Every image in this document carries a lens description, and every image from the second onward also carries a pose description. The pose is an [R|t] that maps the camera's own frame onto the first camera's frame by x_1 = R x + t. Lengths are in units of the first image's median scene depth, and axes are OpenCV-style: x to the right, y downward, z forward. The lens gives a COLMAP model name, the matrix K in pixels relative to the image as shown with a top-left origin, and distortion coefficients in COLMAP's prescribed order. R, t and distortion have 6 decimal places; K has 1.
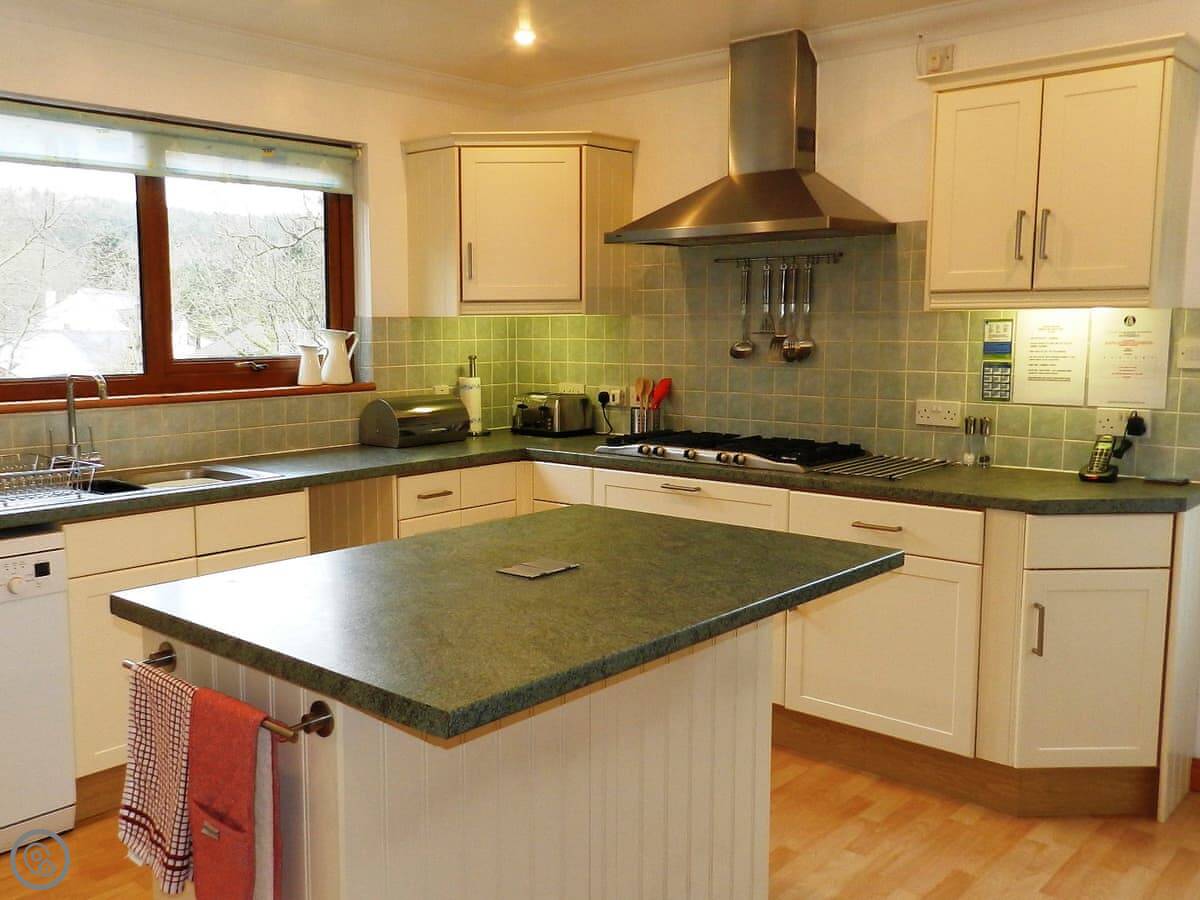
lens RADIAL K [[1091.7, 0, 576.0], [0, 1091.7, 450.7], [0, 0, 1]] dist [0.007396, 0.006405]
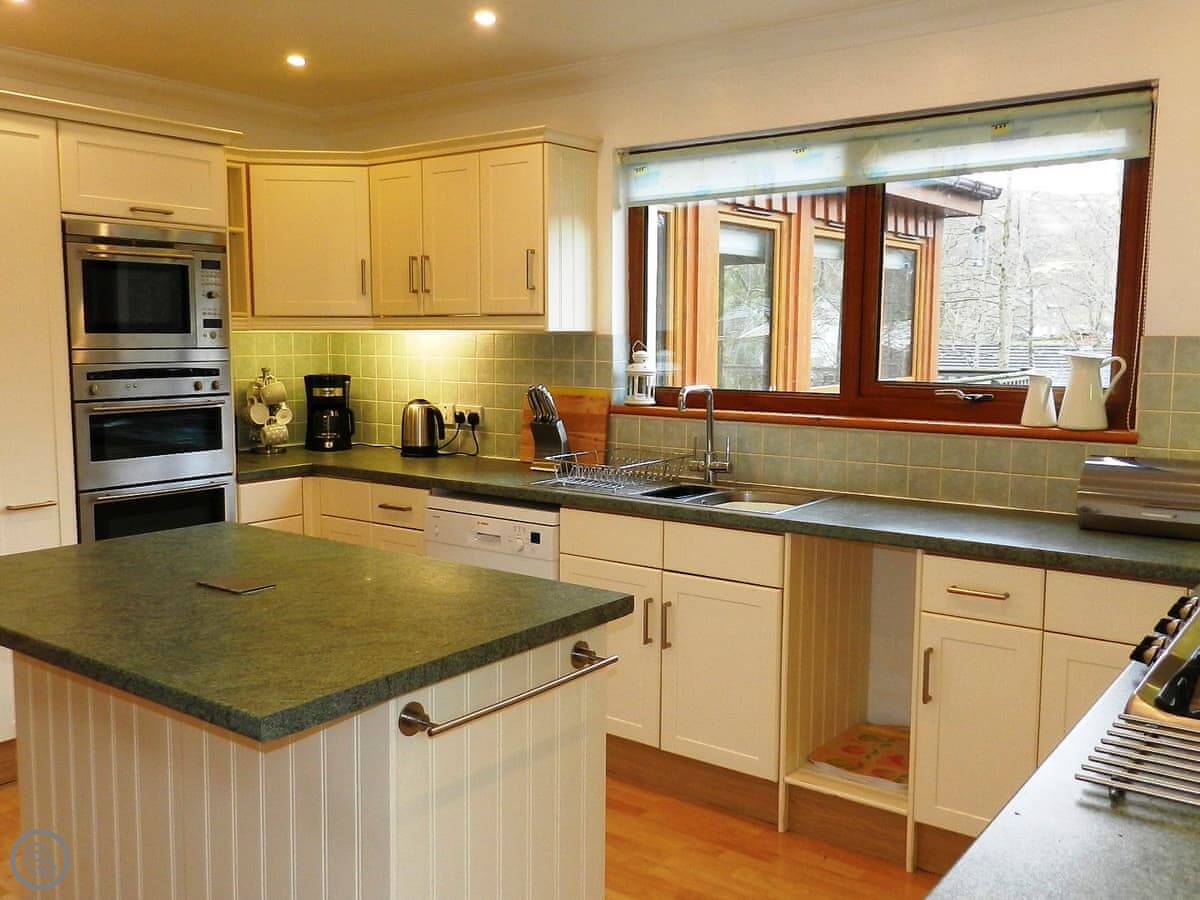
lens RADIAL K [[1091.7, 0, 576.0], [0, 1091.7, 450.7], [0, 0, 1]] dist [0.007396, 0.006405]
pose [[0.063103, 0.104300, -0.992542, 0.486648], [-0.126988, 0.987279, 0.095673, -0.075043], [0.989895, 0.120004, 0.075545, 0.632033]]
